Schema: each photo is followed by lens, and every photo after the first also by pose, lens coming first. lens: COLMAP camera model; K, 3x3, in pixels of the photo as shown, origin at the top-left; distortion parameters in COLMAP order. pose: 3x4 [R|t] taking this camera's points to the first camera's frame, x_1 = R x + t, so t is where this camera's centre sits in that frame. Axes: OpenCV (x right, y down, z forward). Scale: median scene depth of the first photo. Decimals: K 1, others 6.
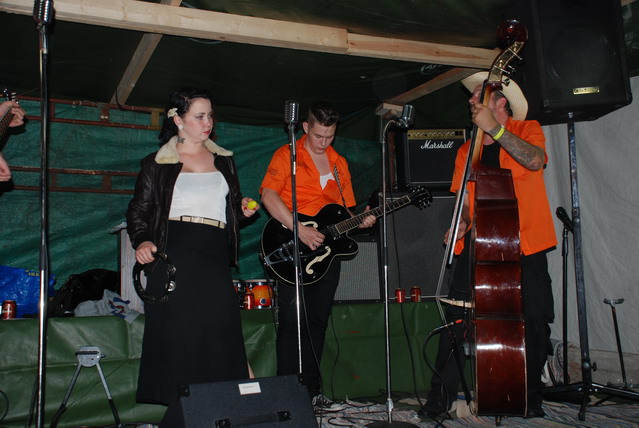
lens RADIAL K [[754.8, 0, 319.5], [0, 754.8, 214.0], [0, 0, 1]] dist [0.082764, 0.017605]
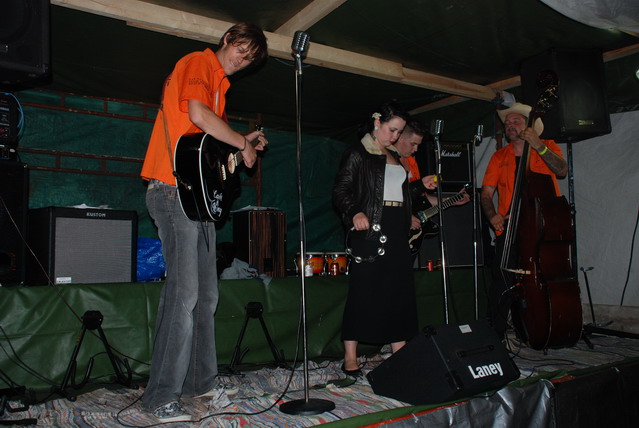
lens RADIAL K [[607.8, 0, 319.5], [0, 607.8, 214.0], [0, 0, 1]] dist [-0.002222, 0.000208]
pose [[0.976328, 0.021804, 0.215193, -0.355269], [-0.025434, 0.999577, 0.014113, 0.007260], [-0.214795, -0.019252, 0.976469, -0.009857]]
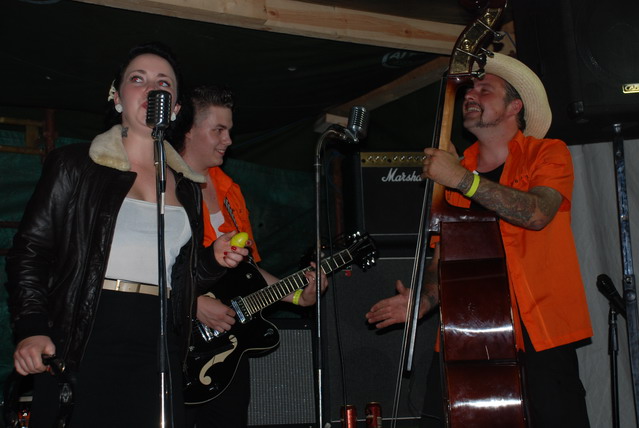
lens RADIAL K [[1088.6, 0, 319.5], [0, 1088.6, 214.0], [0, 0, 1]] dist [0.309198, 0.014293]
pose [[0.997735, 0.009825, 0.066542, 0.024434], [-0.005294, 0.997677, -0.067919, 0.004045], [-0.067055, 0.067412, 0.995469, 0.107702]]
